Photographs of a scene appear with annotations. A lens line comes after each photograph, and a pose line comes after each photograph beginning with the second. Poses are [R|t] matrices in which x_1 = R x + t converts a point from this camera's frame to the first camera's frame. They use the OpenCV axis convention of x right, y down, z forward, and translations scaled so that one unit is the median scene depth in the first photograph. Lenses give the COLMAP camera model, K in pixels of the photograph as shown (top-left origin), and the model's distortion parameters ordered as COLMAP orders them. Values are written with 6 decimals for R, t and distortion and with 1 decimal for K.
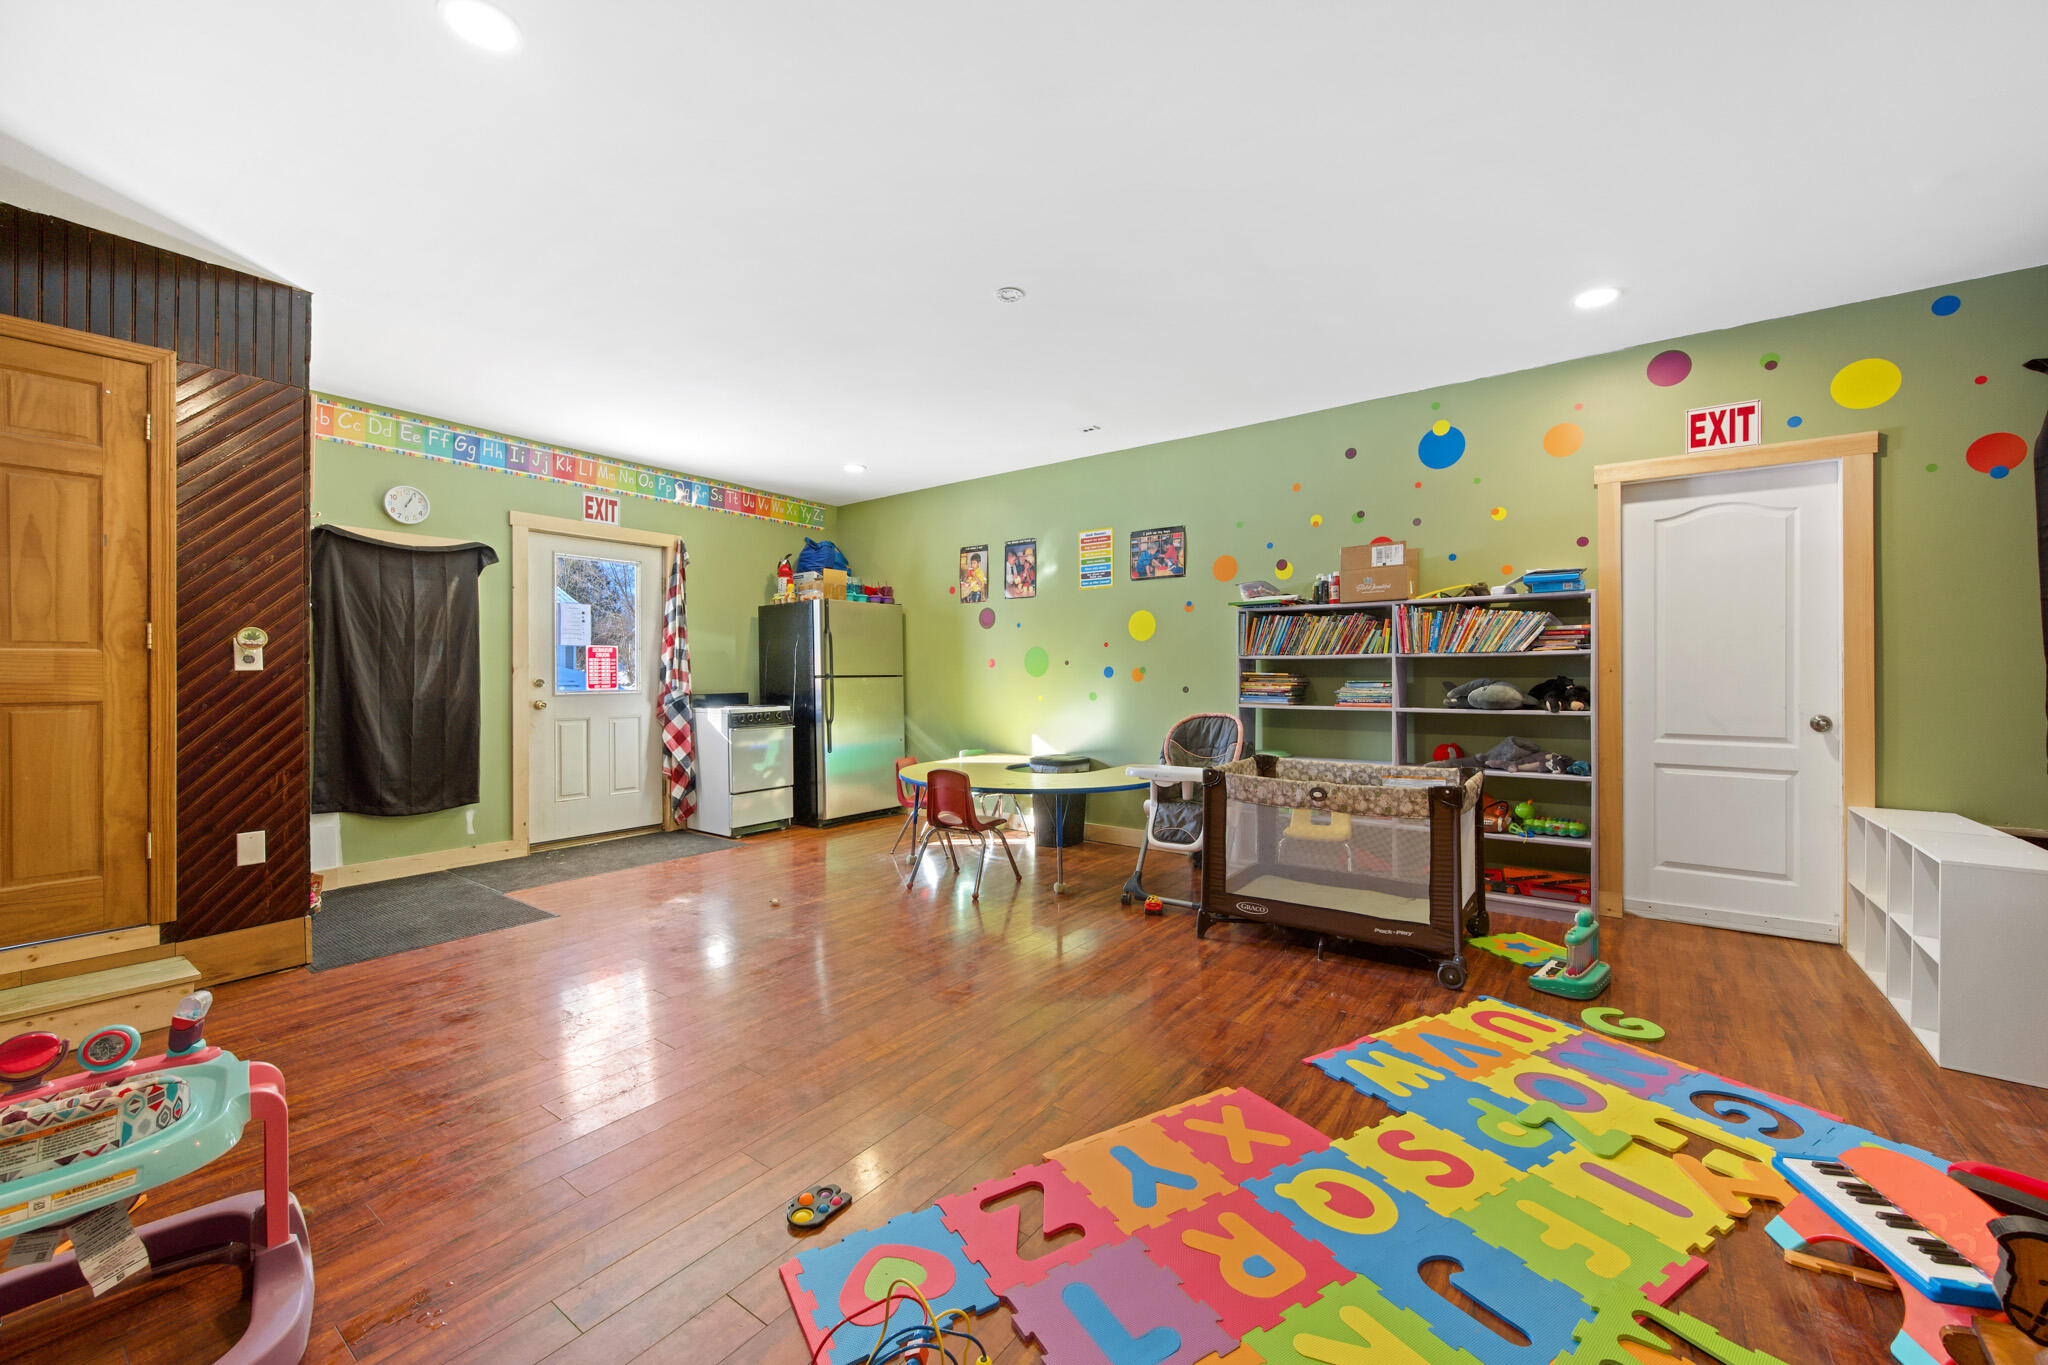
lens RADIAL K [[823.0, 0, 1024.1], [0, 823.0, 670.5], [0, 0, 1]] dist [-0.000405, 0.000072]
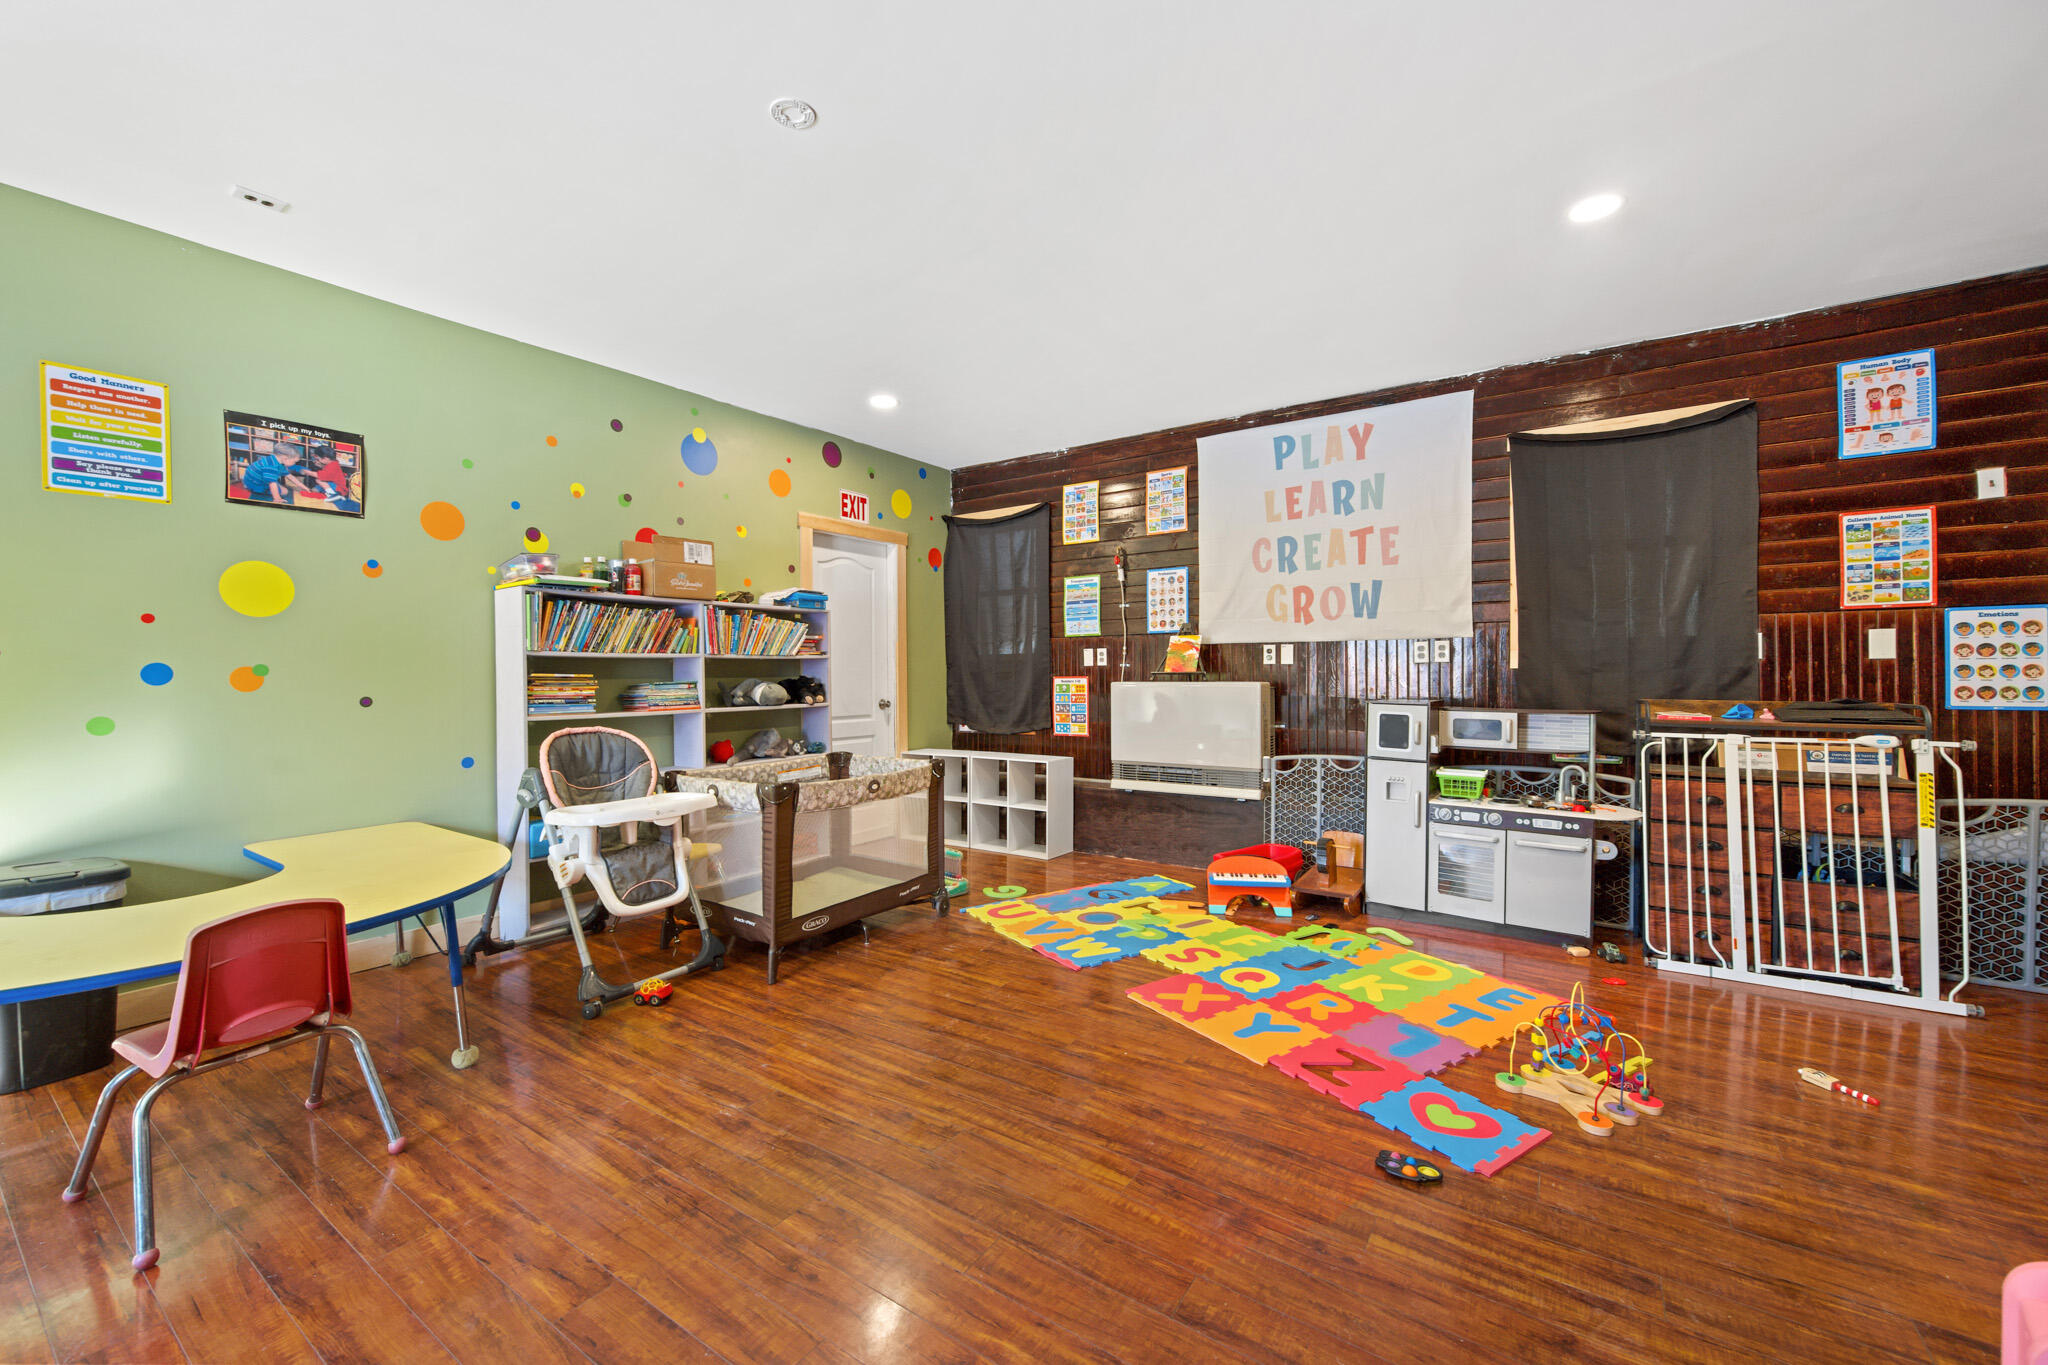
lens RADIAL K [[823.0, 0, 1024.1], [0, 823.0, 670.5], [0, 0, 1]] dist [-0.000405, 0.000072]
pose [[-0.058819, 0.003194, 0.998264, -0.852047], [0.001796, 0.999994, -0.003094, 0.004513], [-0.998267, 0.001611, -0.058825, 1.029251]]
